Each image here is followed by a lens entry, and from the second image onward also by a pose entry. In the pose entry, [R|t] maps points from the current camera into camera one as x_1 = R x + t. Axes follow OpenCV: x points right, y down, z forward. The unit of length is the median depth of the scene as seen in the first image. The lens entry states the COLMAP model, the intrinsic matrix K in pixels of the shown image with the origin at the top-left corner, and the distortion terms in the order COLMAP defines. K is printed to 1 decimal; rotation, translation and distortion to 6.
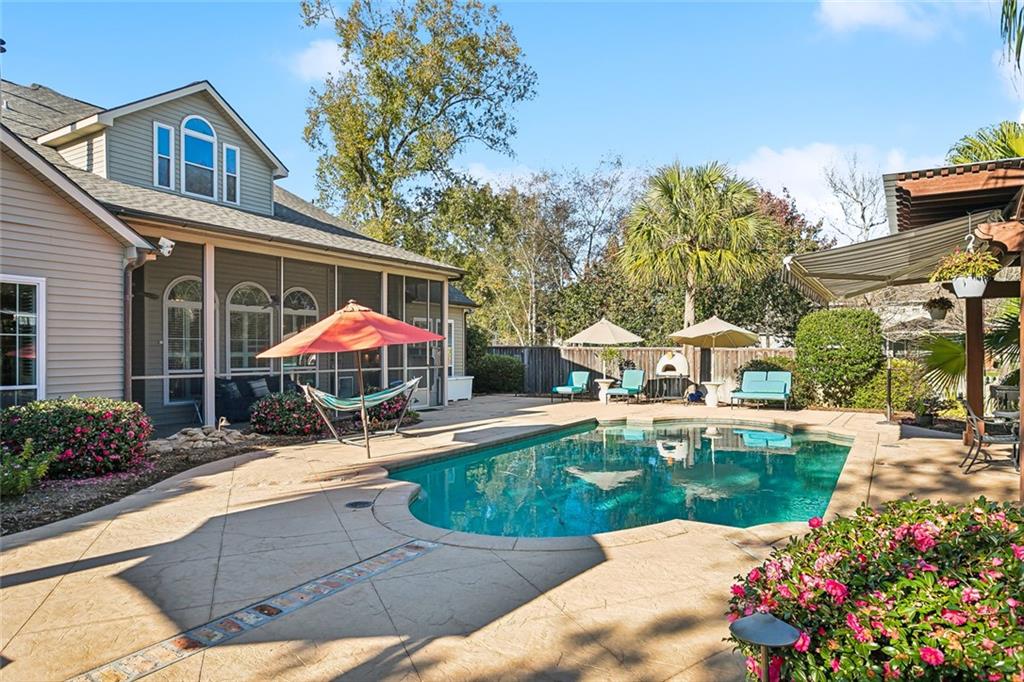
lens RADIAL K [[583.5, 0, 525.9], [0, 583.5, 356.4], [0, 0, 1]] dist [-0.020943, -0.001905]
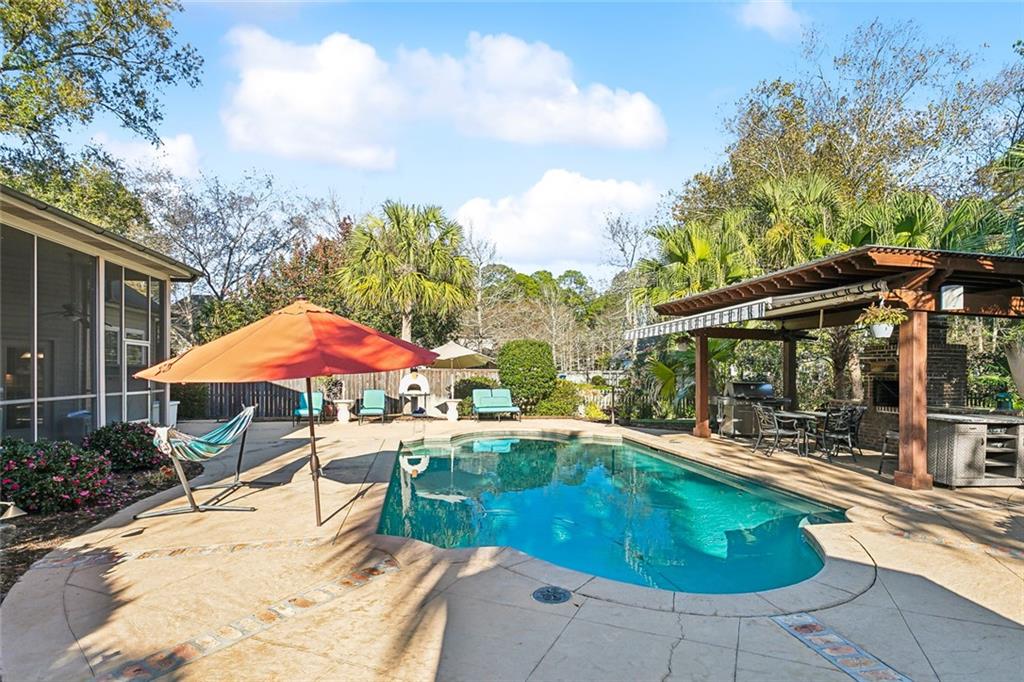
lens RADIAL K [[501.9, 0, 501.5], [0, 501.9, 378.0], [0, 0, 1]] dist [-0.002514, 0.002730]
pose [[0.756322, -0.003276, 0.654191, -0.288021], [-0.000231, 0.999986, 0.005275, -0.002758], [-0.654199, -0.004141, 0.756311, 0.234459]]
